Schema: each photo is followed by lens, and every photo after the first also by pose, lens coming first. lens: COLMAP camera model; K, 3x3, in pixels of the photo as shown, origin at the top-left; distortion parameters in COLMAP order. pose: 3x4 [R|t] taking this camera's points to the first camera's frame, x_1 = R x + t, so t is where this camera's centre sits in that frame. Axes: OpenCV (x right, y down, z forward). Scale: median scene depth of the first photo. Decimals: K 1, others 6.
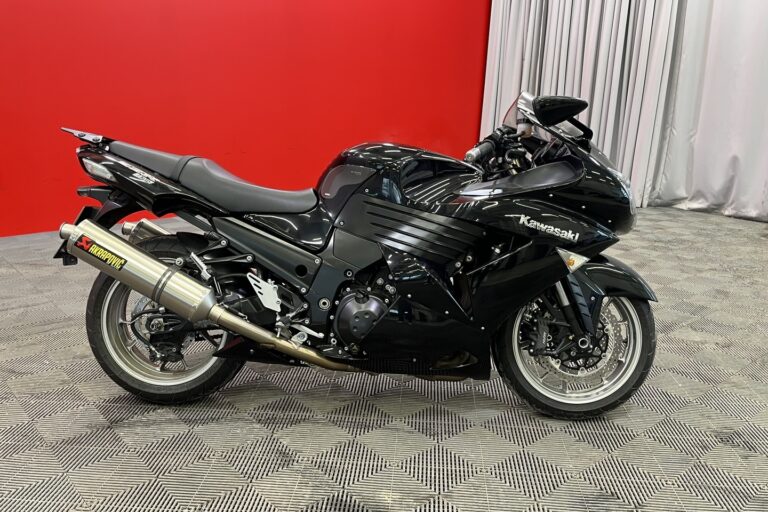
lens RADIAL K [[641.6, 0, 384.0], [0, 641.6, 256.0], [0, 0, 1]] dist [0.002021, 0.001705]
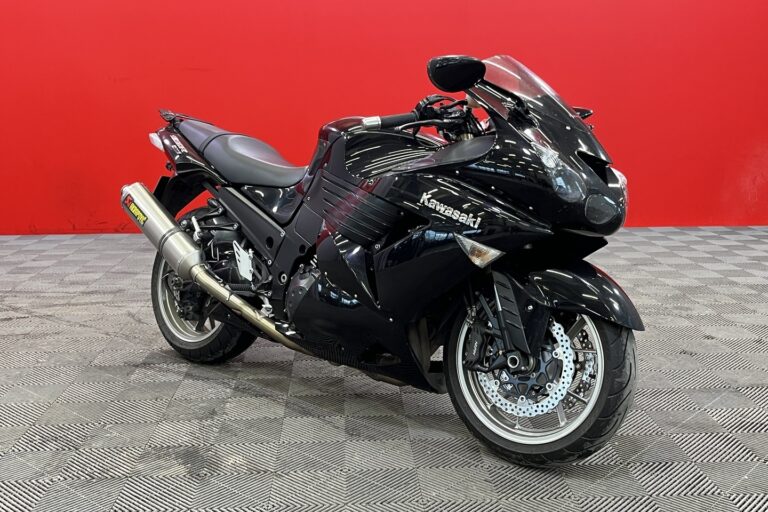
lens RADIAL K [[843.7, 0, 384.0], [0, 843.7, 256.0], [0, 0, 1]] dist [0.011161, 0.004662]
pose [[0.786731, 0.089315, -0.610800, 0.824582], [-0.136944, 0.990074, -0.031614, 0.061298], [0.601914, 0.108517, 0.791153, 0.057708]]
